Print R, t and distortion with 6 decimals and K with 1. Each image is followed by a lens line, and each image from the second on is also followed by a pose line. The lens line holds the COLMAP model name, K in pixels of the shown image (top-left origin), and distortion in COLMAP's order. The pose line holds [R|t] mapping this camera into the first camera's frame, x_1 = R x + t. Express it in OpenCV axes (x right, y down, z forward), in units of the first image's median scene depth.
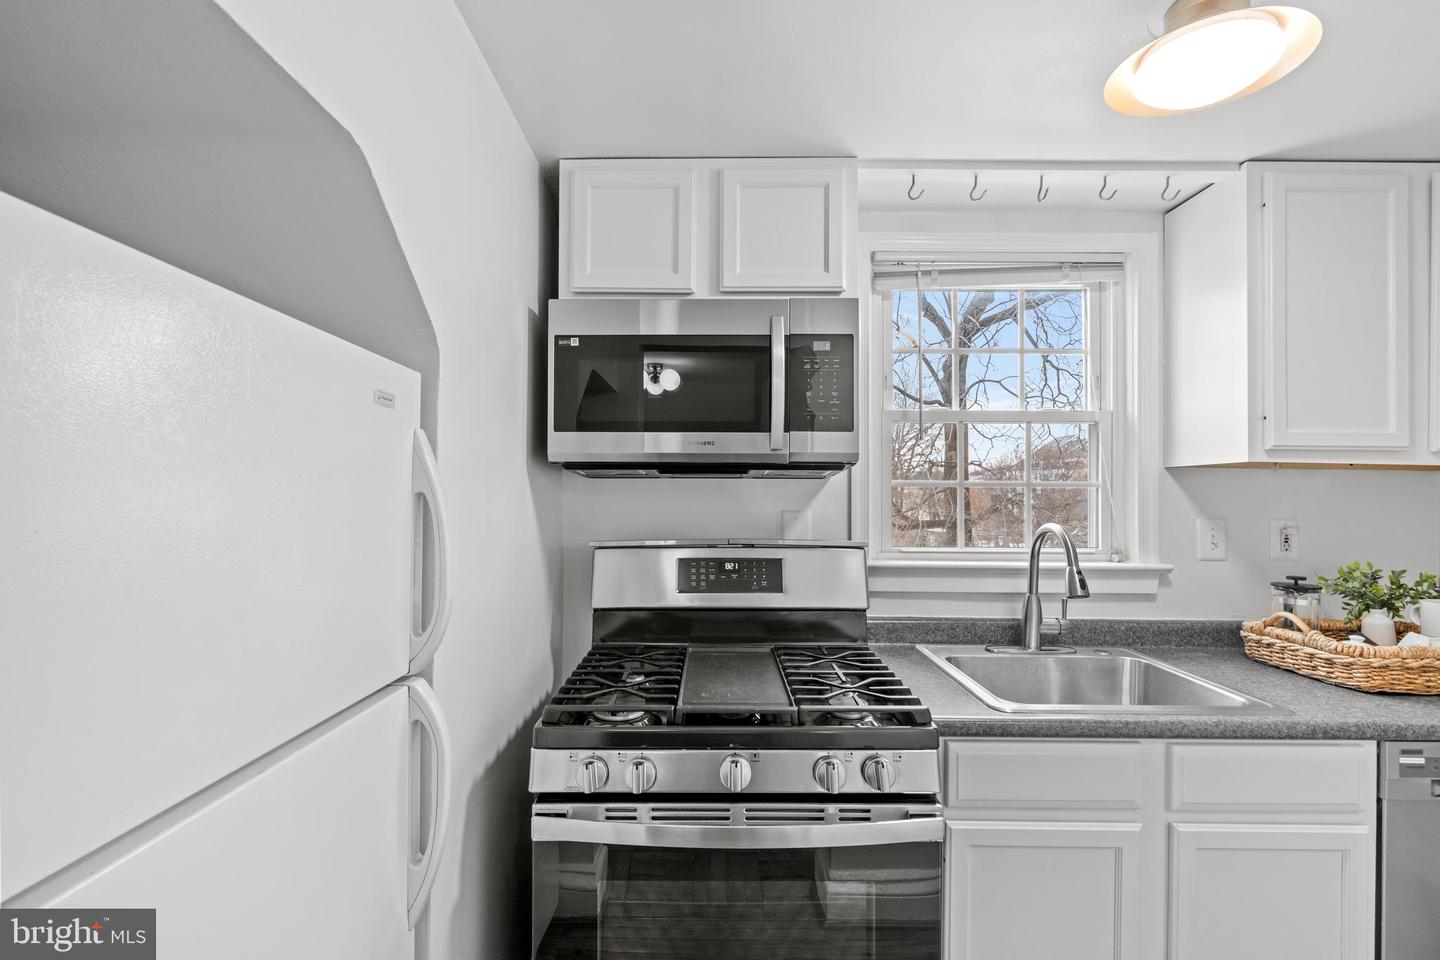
lens RADIAL K [[632.6, 0, 719.1], [0, 632.6, 479.3], [0, 0, 1]] dist [-0.006330, 0.001104]
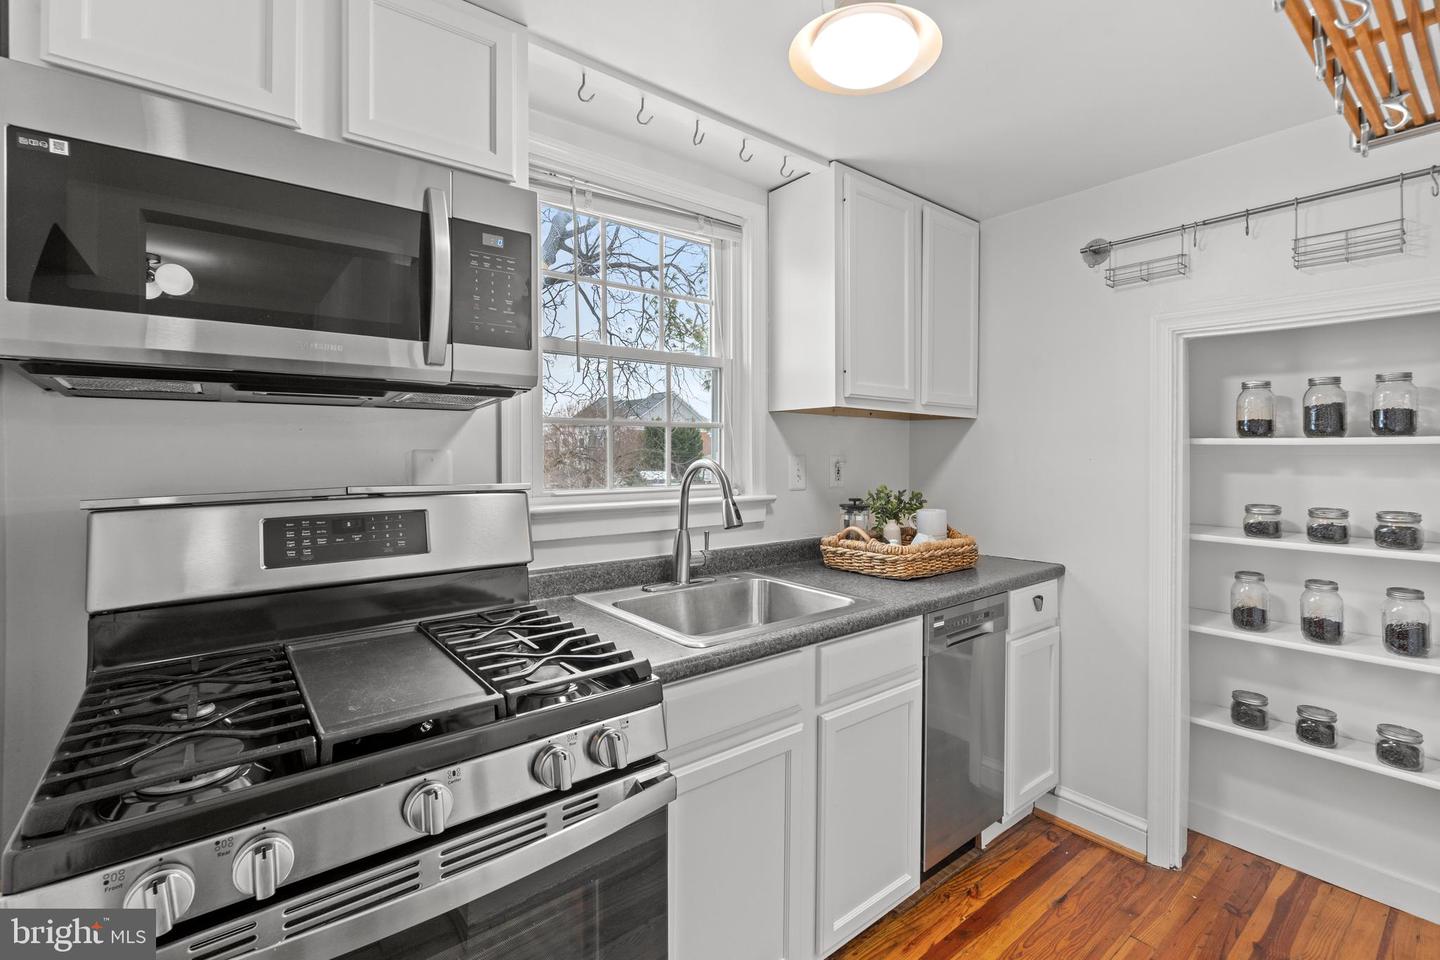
lens RADIAL K [[632.6, 0, 704.8], [0, 632.6, 447.6], [0, 0, 1]] dist [-0.006330, 0.001104]
pose [[0.783609, -0.000977, 0.621253, -0.119574], [-0.009883, 0.999853, 0.014038, 0.036330], [-0.621175, -0.017141, 0.783484, 0.187517]]
